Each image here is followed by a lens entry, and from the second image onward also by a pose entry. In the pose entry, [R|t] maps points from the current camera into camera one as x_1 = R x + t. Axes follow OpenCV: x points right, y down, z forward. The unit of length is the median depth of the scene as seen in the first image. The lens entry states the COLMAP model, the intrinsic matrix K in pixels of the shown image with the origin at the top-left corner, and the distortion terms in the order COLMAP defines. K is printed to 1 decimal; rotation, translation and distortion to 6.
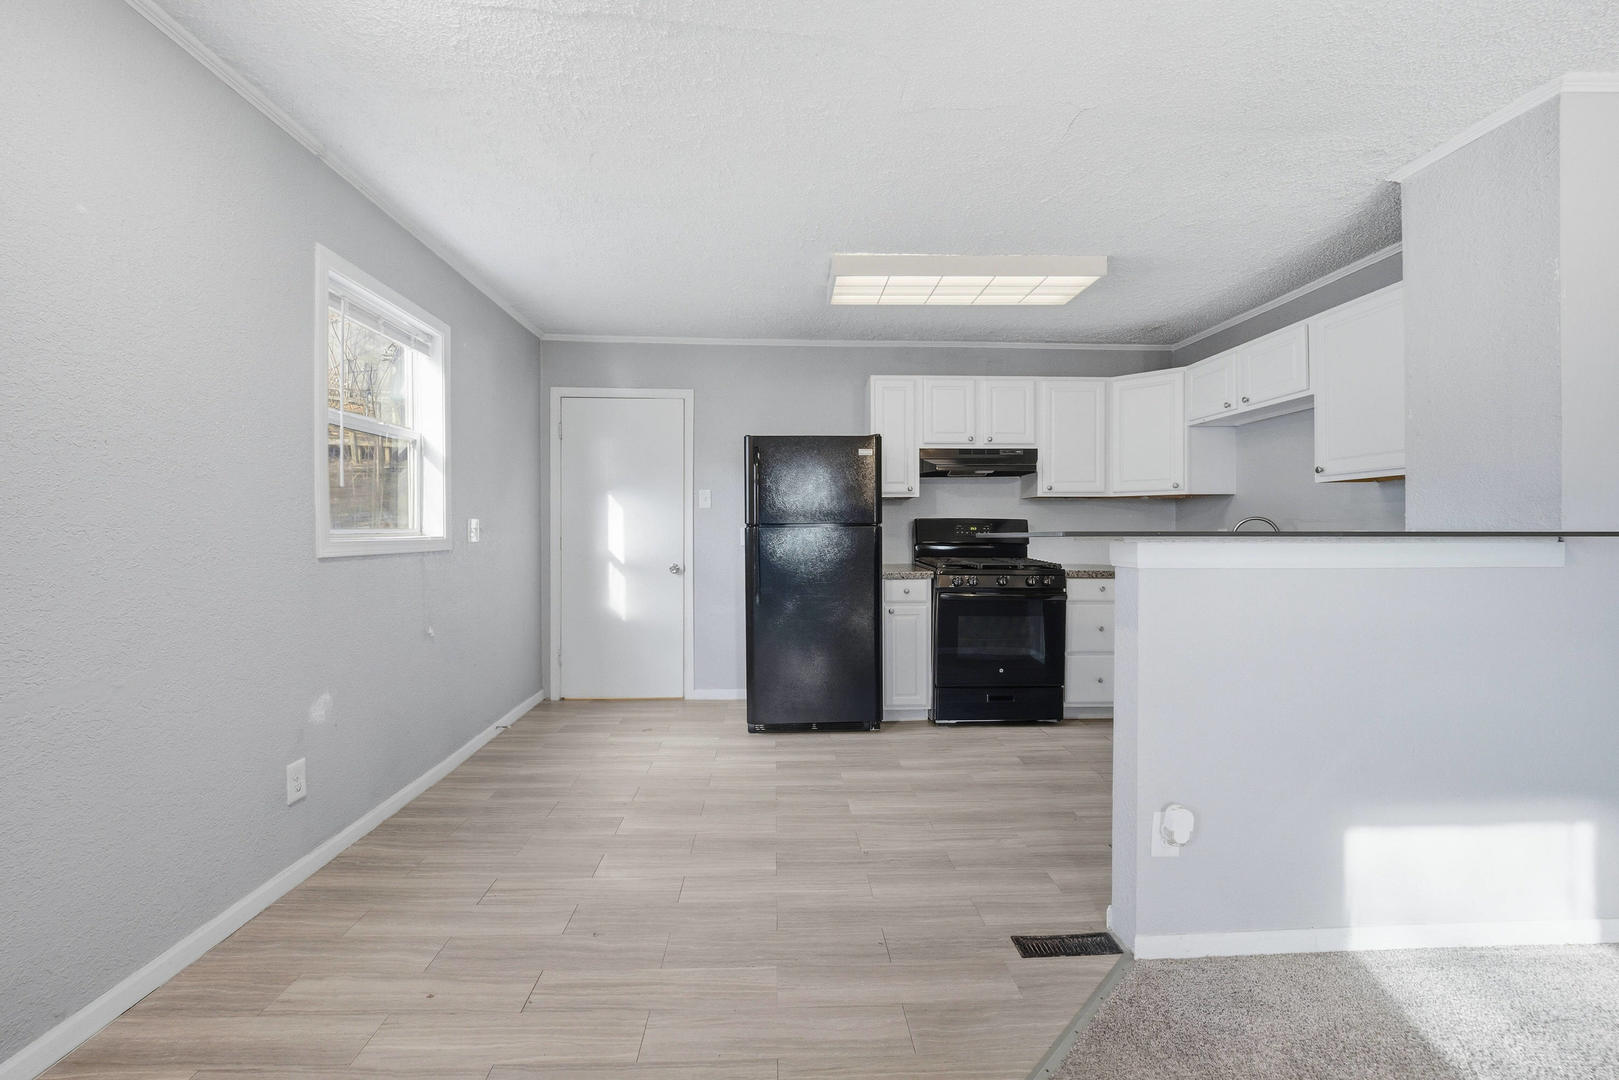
lens RADIAL K [[656.0, 0, 813.6], [0, 656.0, 530.8], [0, 0, 1]] dist [-0.000939, -0.000056]
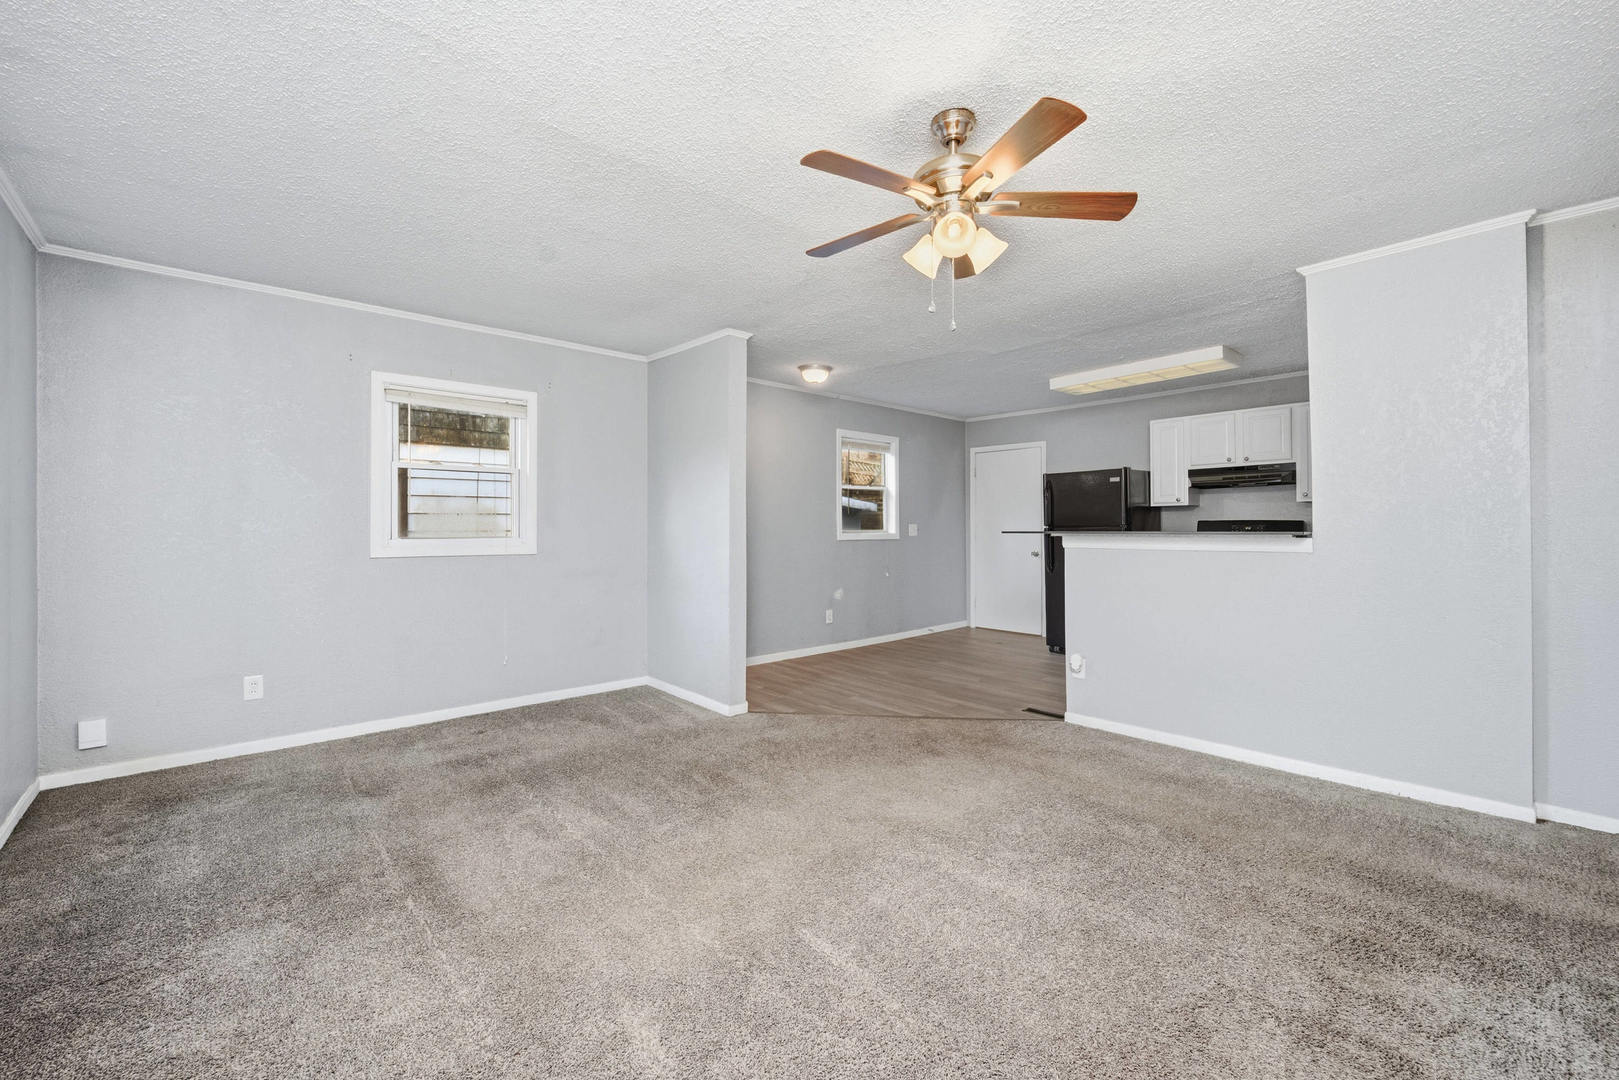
lens RADIAL K [[656.0, 0, 813.6], [0, 656.0, 530.8], [0, 0, 1]] dist [-0.000939, -0.000056]
pose [[0.637107, -0.000037, -0.770775, 0.785338], [0.002385, 0.999995, 0.001923, -0.004536], [0.770772, -0.003064, 0.637104, -0.502858]]
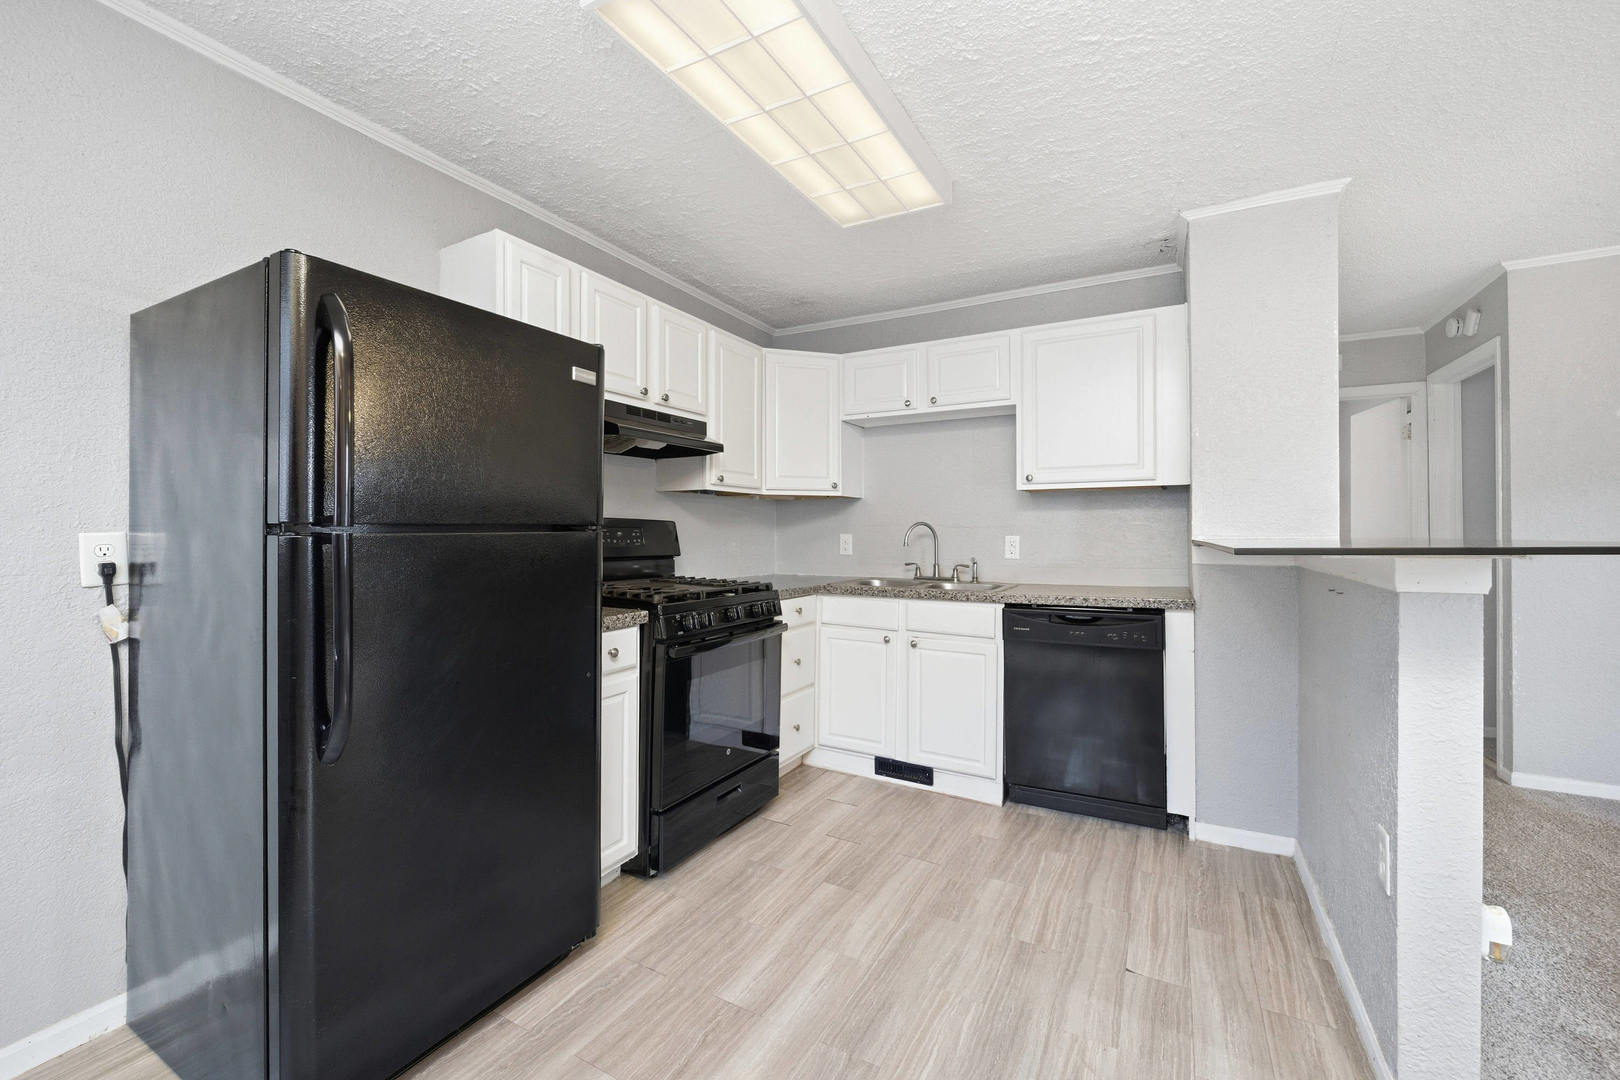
lens RADIAL K [[656.4, 0, 814.1], [0, 656.4, 530.8], [0, 0, 1]] dist [-0.000939, -0.000056]
pose [[0.520898, 0.003036, 0.853614, -0.228403], [0.001795, 0.999988, -0.004652, -0.004116], [-0.853617, 0.003955, 0.520886, 0.587267]]
